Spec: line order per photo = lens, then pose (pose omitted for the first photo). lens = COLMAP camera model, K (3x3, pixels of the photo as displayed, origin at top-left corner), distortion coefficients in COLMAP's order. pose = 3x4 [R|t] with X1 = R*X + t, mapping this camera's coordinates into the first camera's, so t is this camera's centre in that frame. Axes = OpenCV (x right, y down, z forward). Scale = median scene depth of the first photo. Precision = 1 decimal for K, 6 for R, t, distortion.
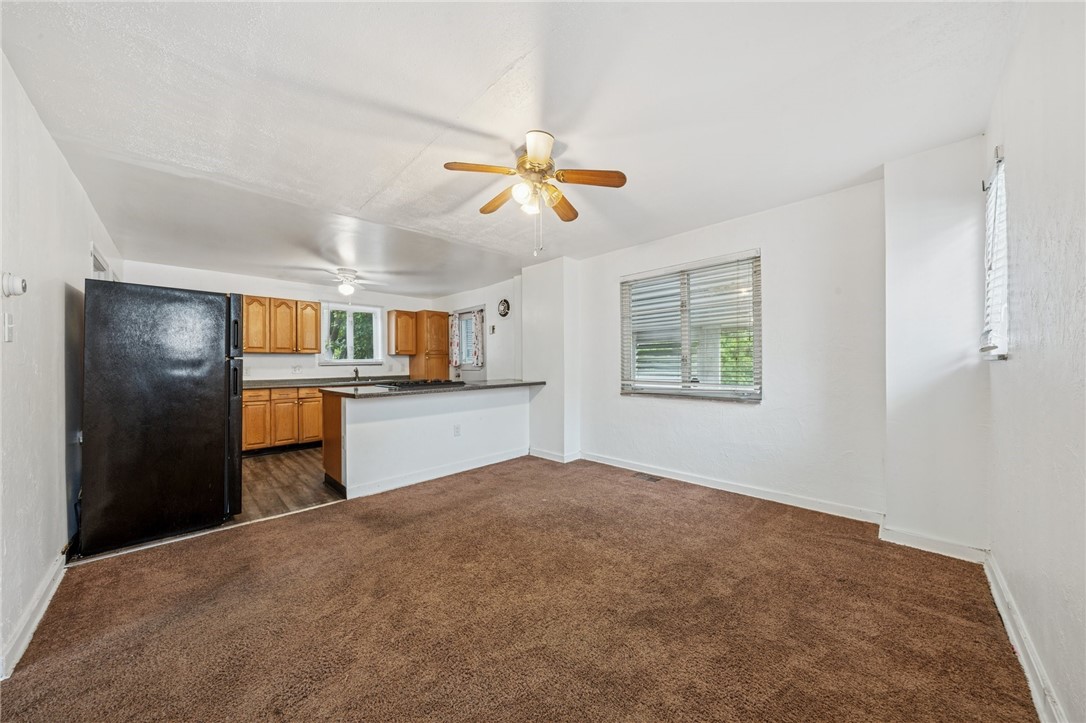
lens RADIAL K [[371.8, 0, 545.6], [0, 371.8, 358.8], [0, 0, 1]] dist [-0.005876, -0.000710]
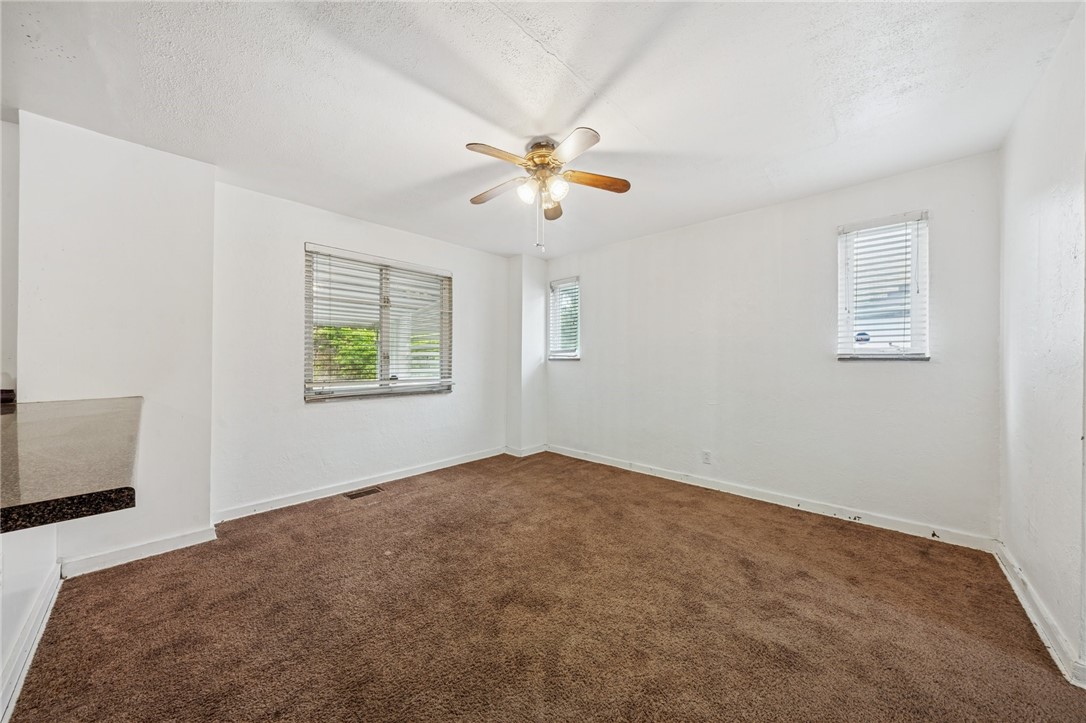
lens RADIAL K [[371.8, 0, 546.8], [0, 371.8, 357.8], [0, 0, 1]] dist [-0.005876, -0.000710]
pose [[-0.051480, 0.017119, 0.998527, -0.449698], [-0.014805, 0.999730, -0.017903, 0.011692], [-0.998564, -0.015705, -0.051213, 0.458920]]
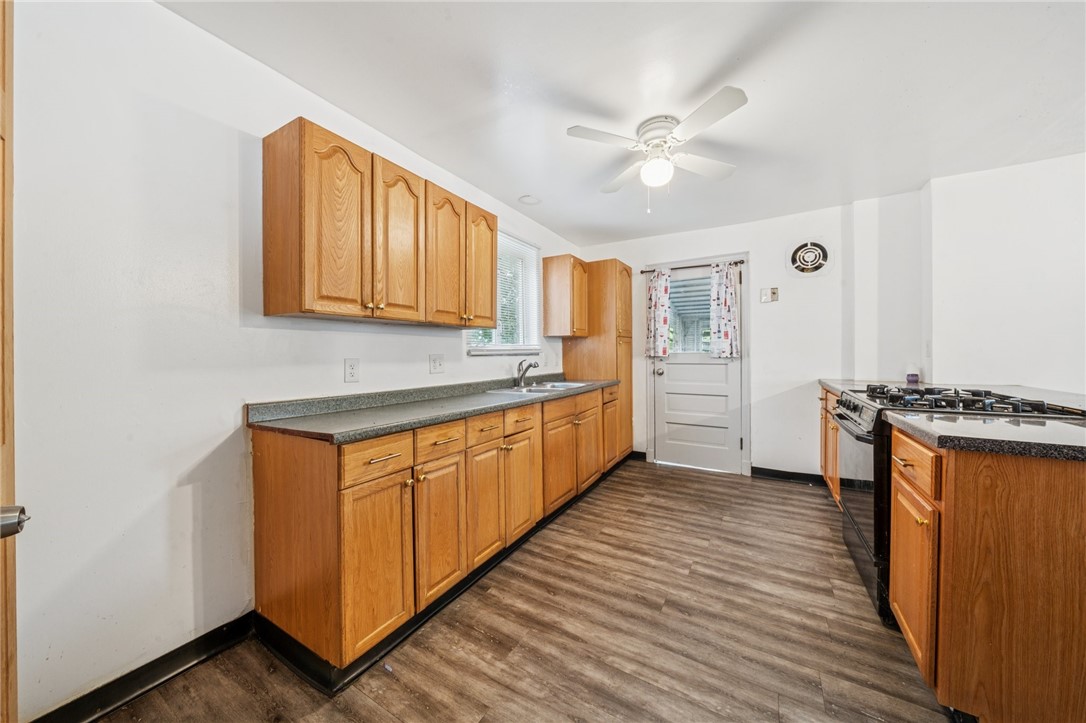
lens RADIAL K [[371.8, 0, 545.3], [0, 371.8, 352.1], [0, 0, 1]] dist [-0.005876, -0.000710]
pose [[0.967582, 0.003833, 0.252527, -0.723938], [-0.005565, 0.999966, 0.006143, 0.011831], [-0.252495, -0.007349, 0.967570, 0.594198]]
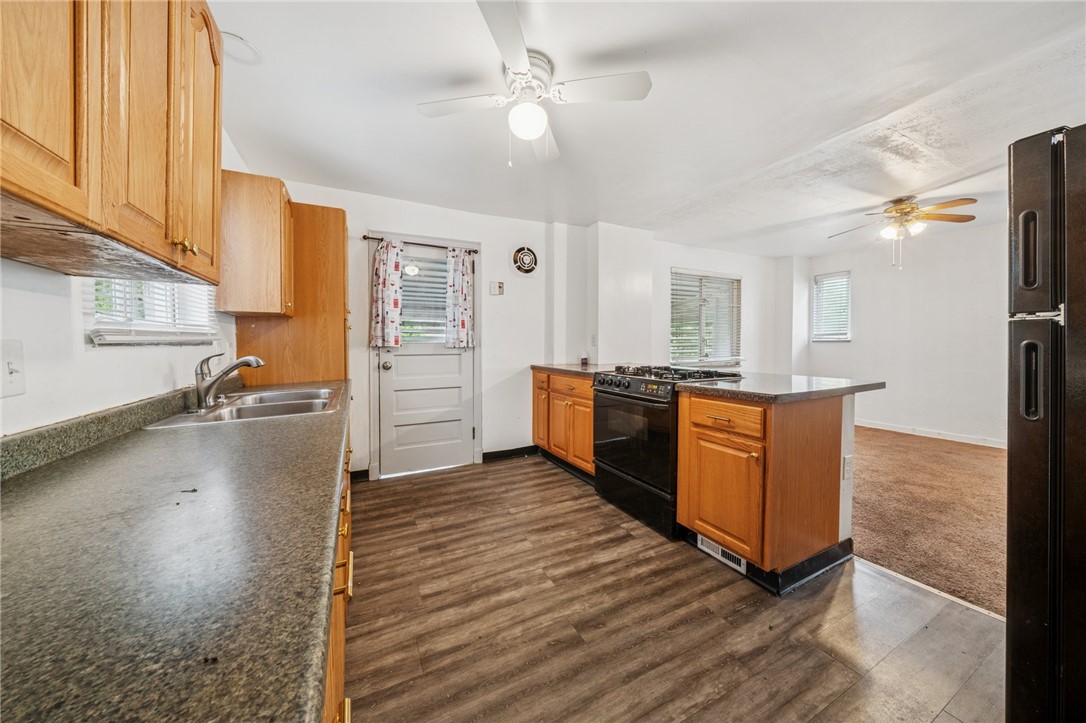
lens RADIAL K [[371.8, 0, 547.5], [0, 371.8, 348.7], [0, 0, 1]] dist [-0.005876, -0.000710]
pose [[0.298722, -0.006592, 0.954317, -0.816582], [-0.010409, 0.999894, 0.010165, 0.018240], [-0.954283, -0.012970, 0.298622, 0.833019]]
